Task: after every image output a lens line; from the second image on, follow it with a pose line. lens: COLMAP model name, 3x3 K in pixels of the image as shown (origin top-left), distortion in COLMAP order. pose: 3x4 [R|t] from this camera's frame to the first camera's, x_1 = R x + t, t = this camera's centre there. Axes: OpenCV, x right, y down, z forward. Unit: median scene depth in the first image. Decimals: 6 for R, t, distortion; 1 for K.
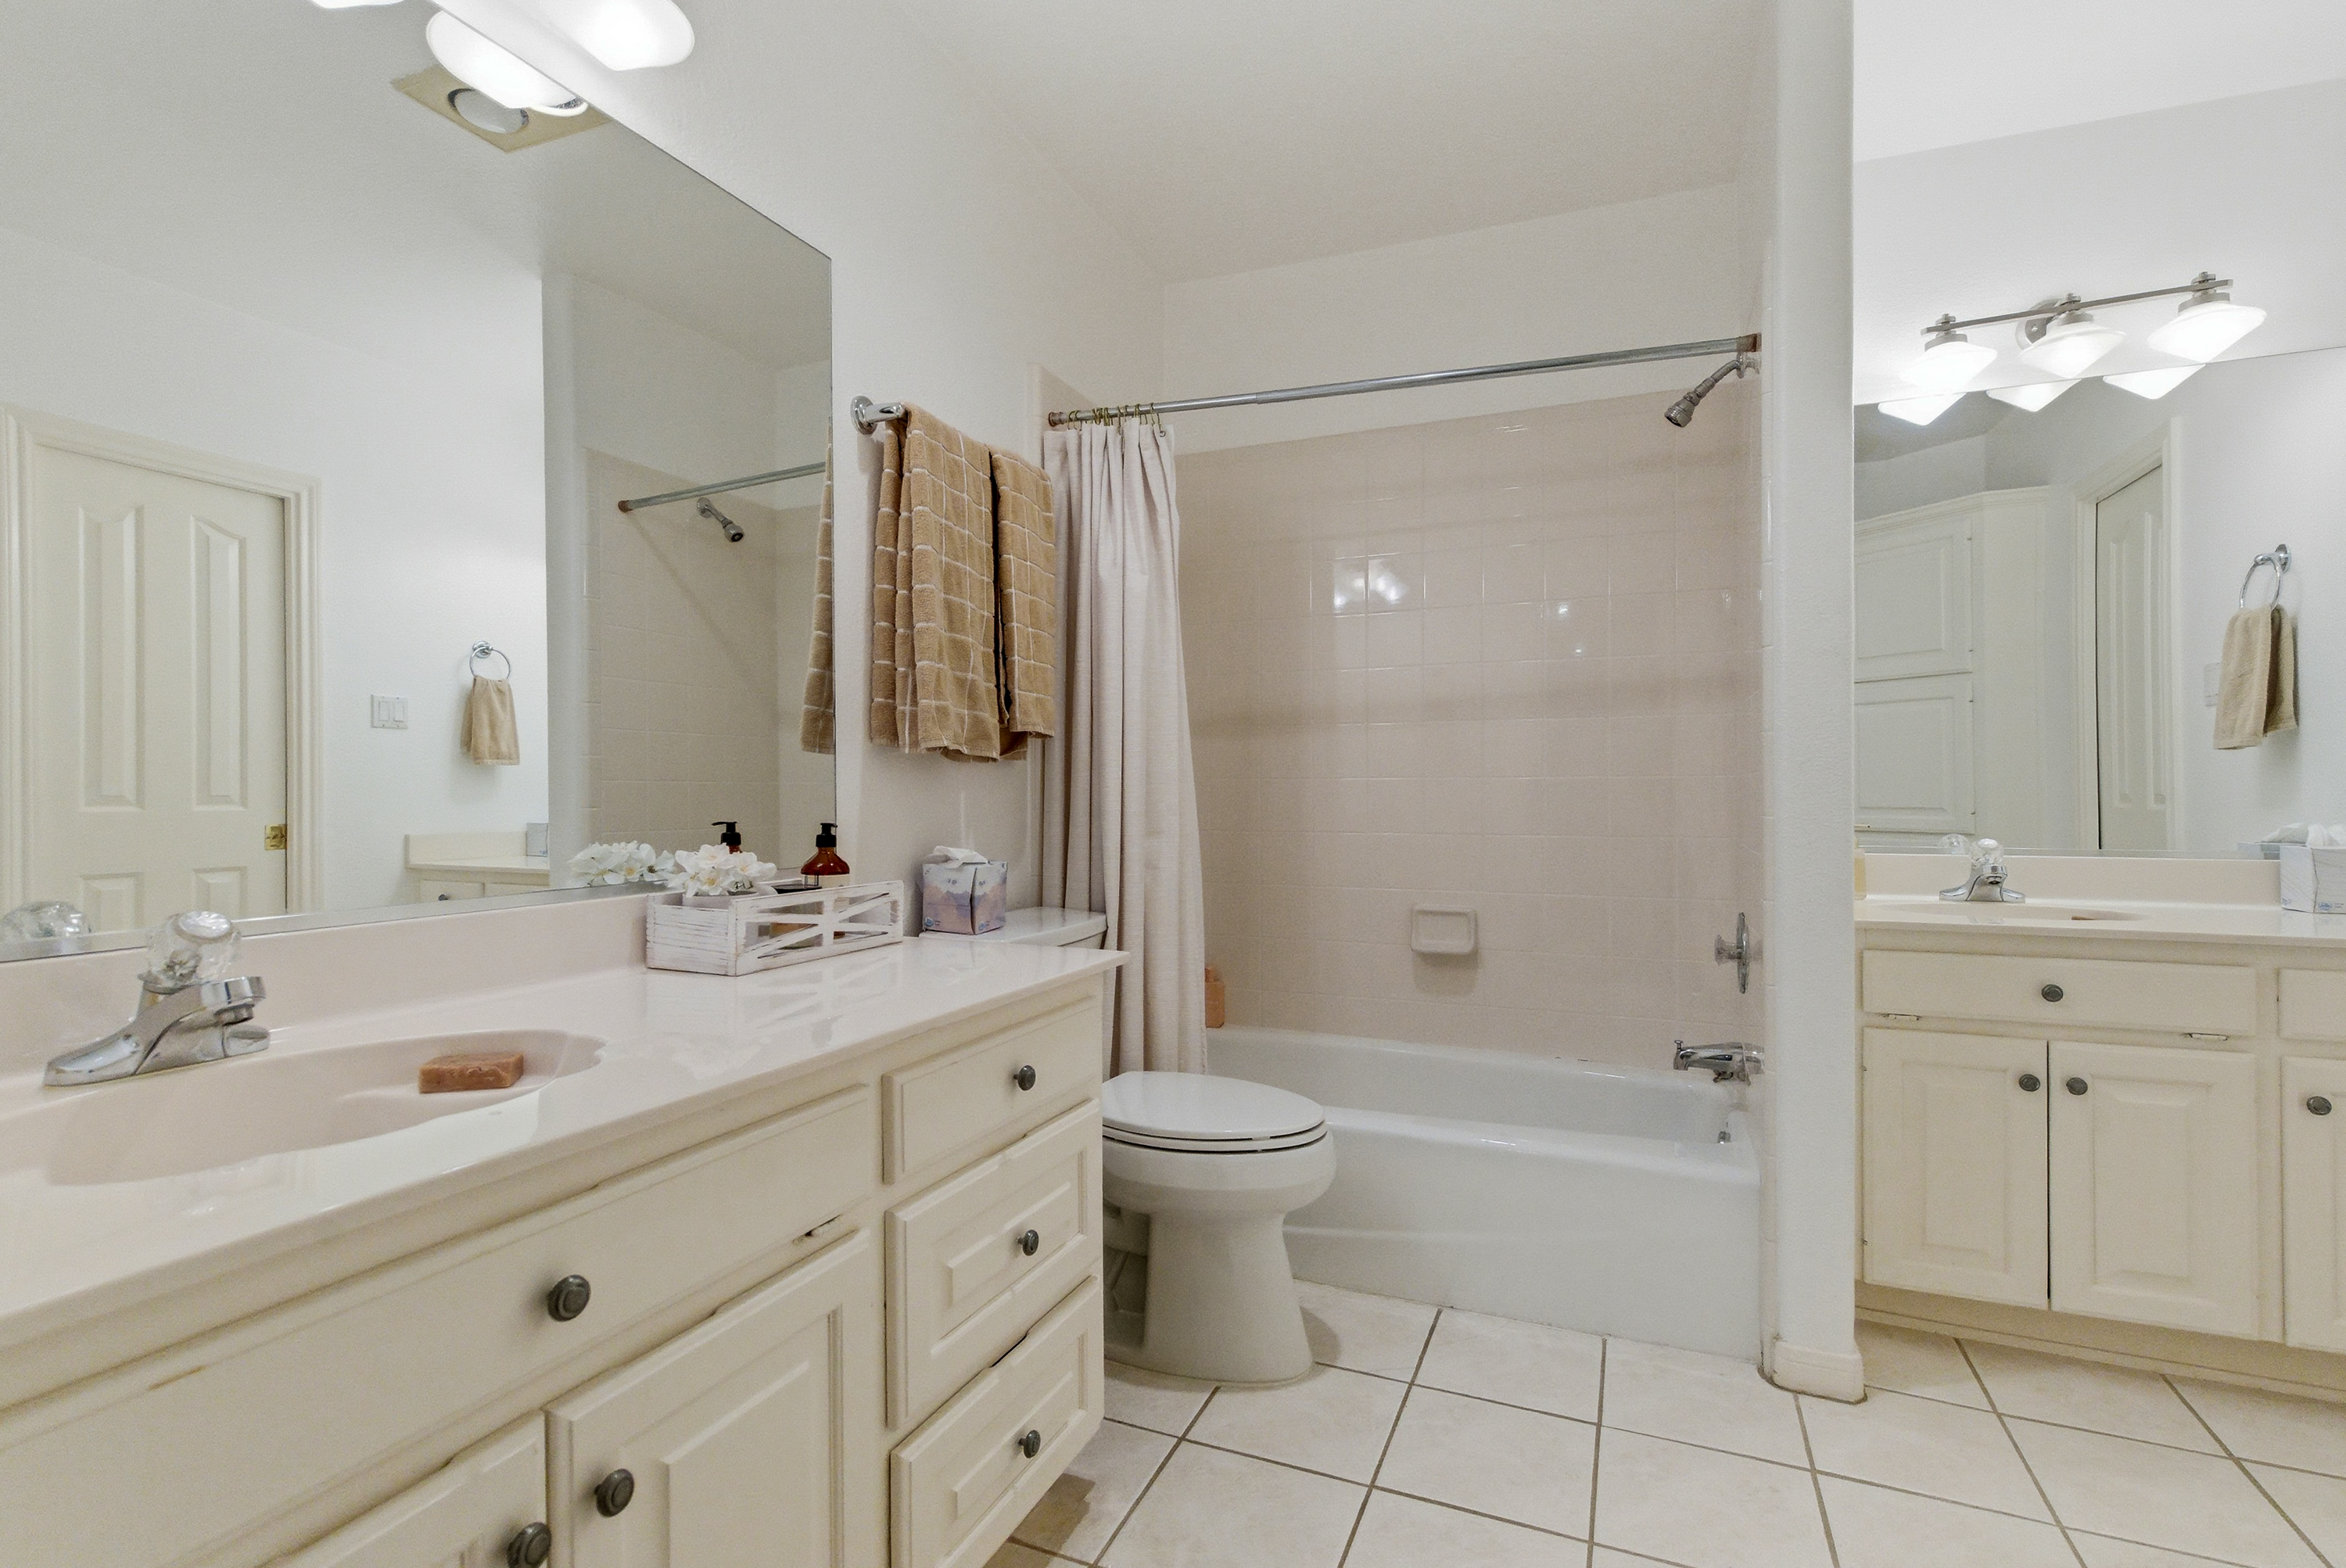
lens RADIAL K [[1076.0, 0, 1173.0], [0, 1076.0, 784.0], [0, 0, 1]] dist [-0.001796, -0.000980]
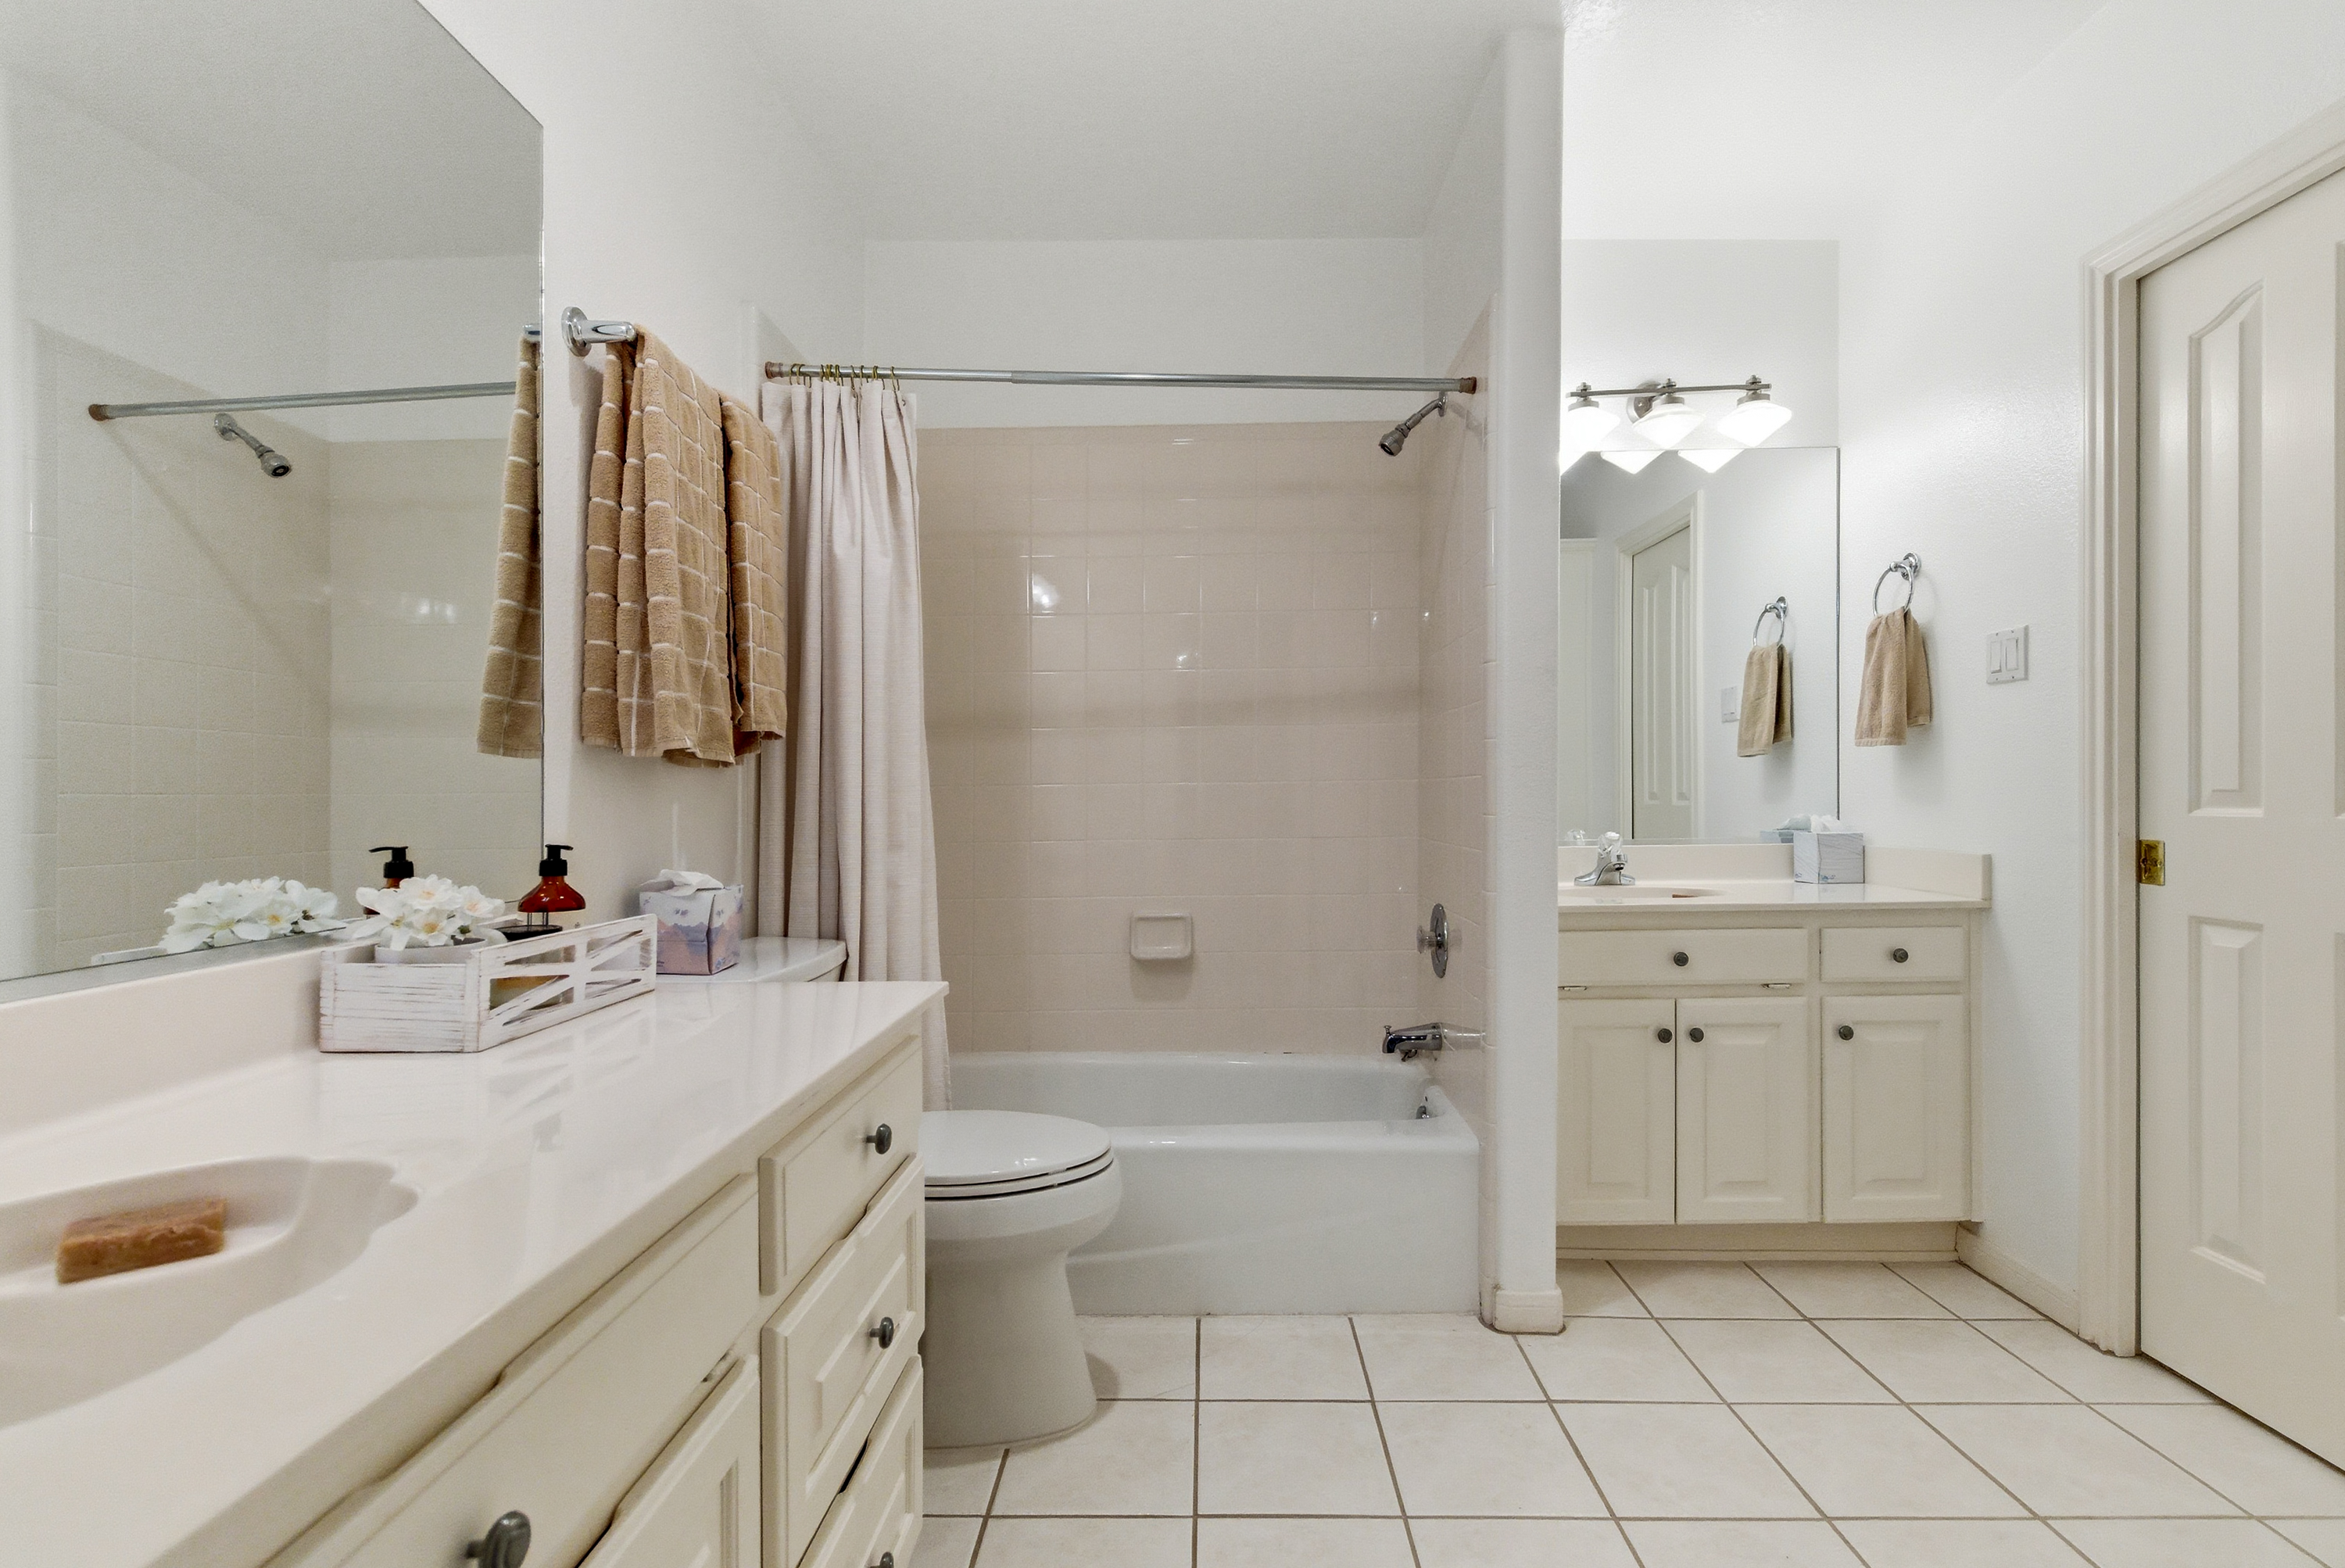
lens RADIAL K [[1099.4, 0, 1172.5], [0, 1099.4, 784.0], [0, 0, 1]] dist [-0.003216, -0.000533]
pose [[0.926958, -0.006553, 0.375109, -0.165206], [0.008847, 0.999951, -0.004392, -0.000322], [-0.375062, 0.007390, 0.926970, 0.073808]]
